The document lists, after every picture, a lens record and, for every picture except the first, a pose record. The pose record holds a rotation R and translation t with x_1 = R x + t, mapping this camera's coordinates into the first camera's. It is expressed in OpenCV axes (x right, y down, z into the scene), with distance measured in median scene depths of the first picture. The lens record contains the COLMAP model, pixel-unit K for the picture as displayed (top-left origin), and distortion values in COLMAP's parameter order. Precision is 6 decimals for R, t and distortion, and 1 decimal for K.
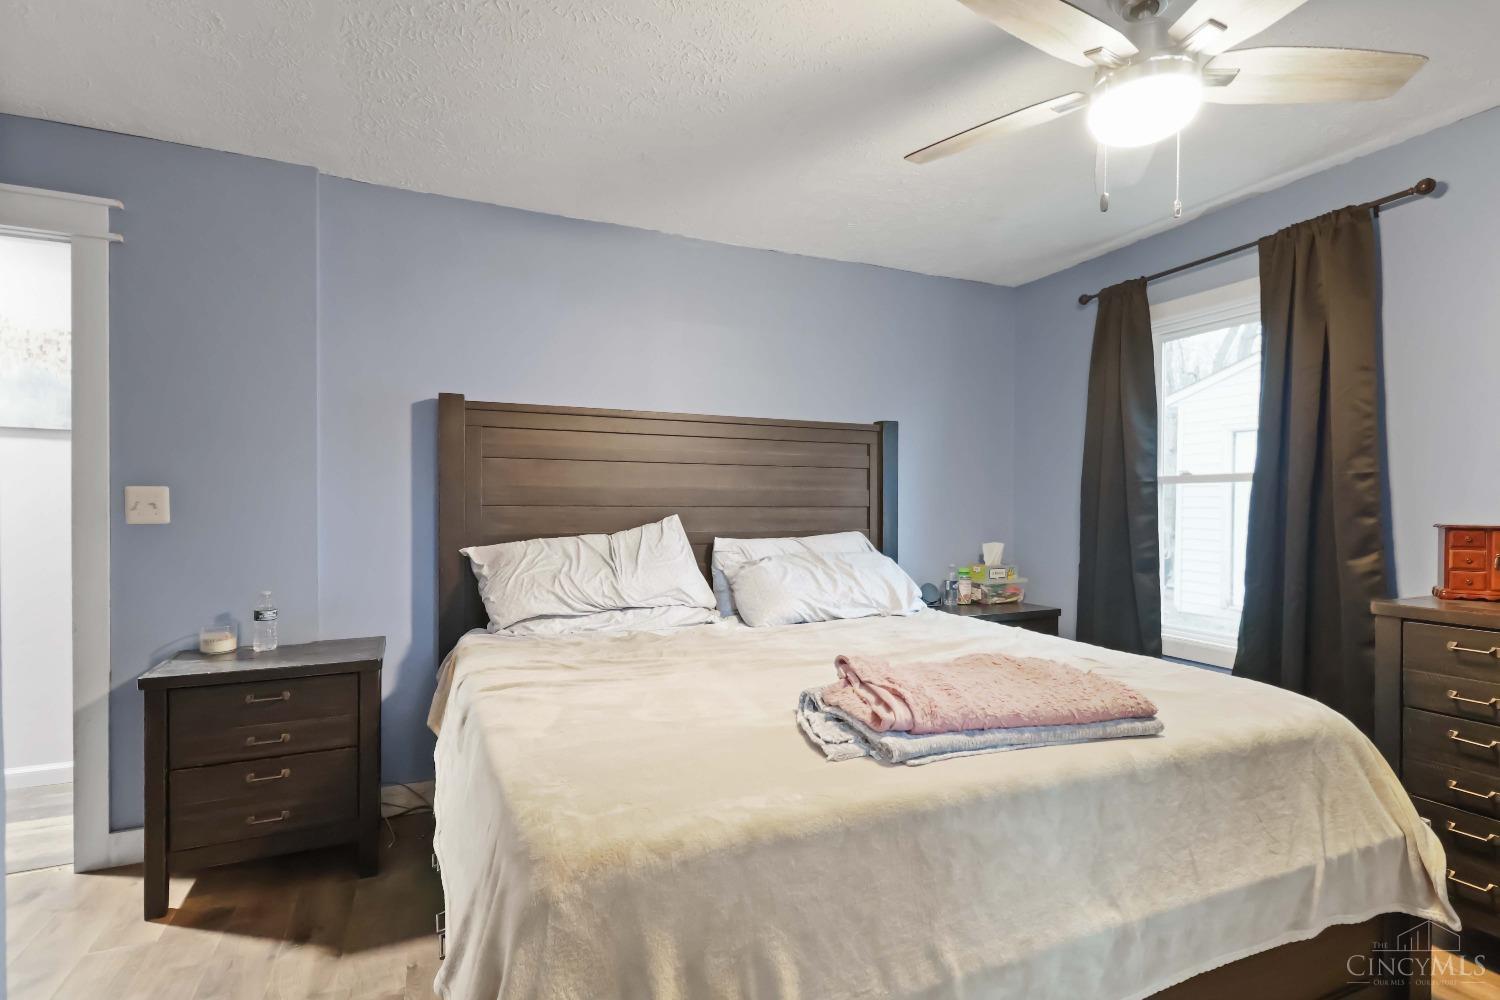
lens RADIAL K [[727.5, 0, 745.3], [0, 727.5, 511.1], [0, 0, 1]] dist [0.027525, 0.000016]
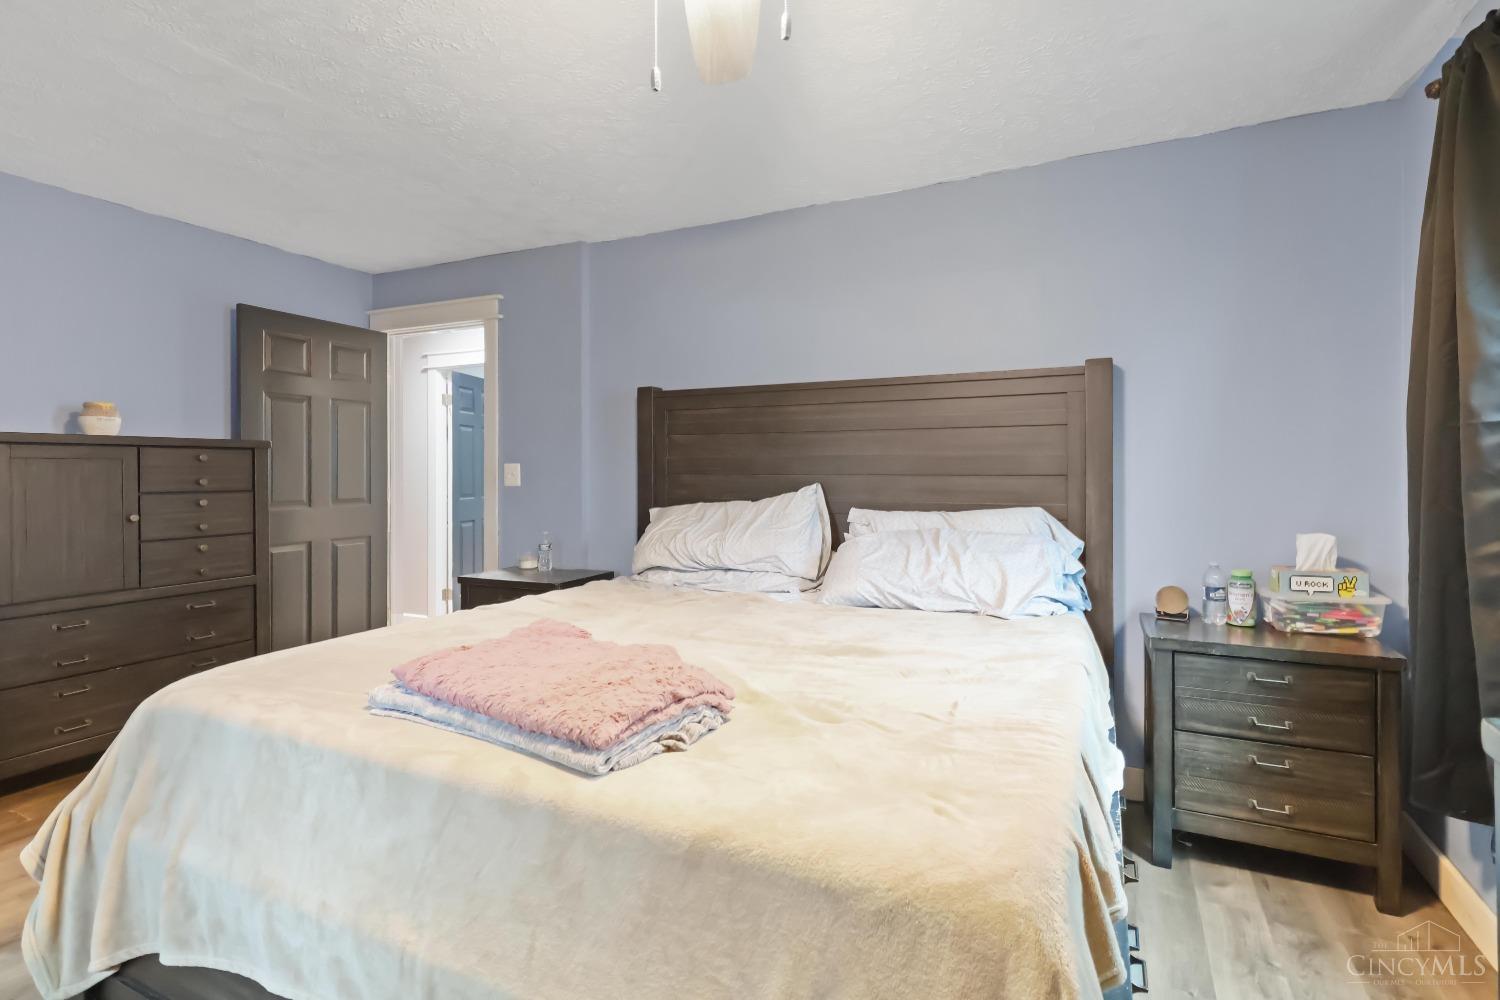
lens RADIAL K [[704.6, 0, 760.8], [0, 704.6, 493.1], [0, 0, 1]] dist [0.000774, -0.001105]
pose [[0.645143, 0.018600, -0.763835, 0.636220], [-0.002832, 0.999755, 0.021952, -0.002923], [0.764057, -0.011999, 0.645038, 0.346033]]
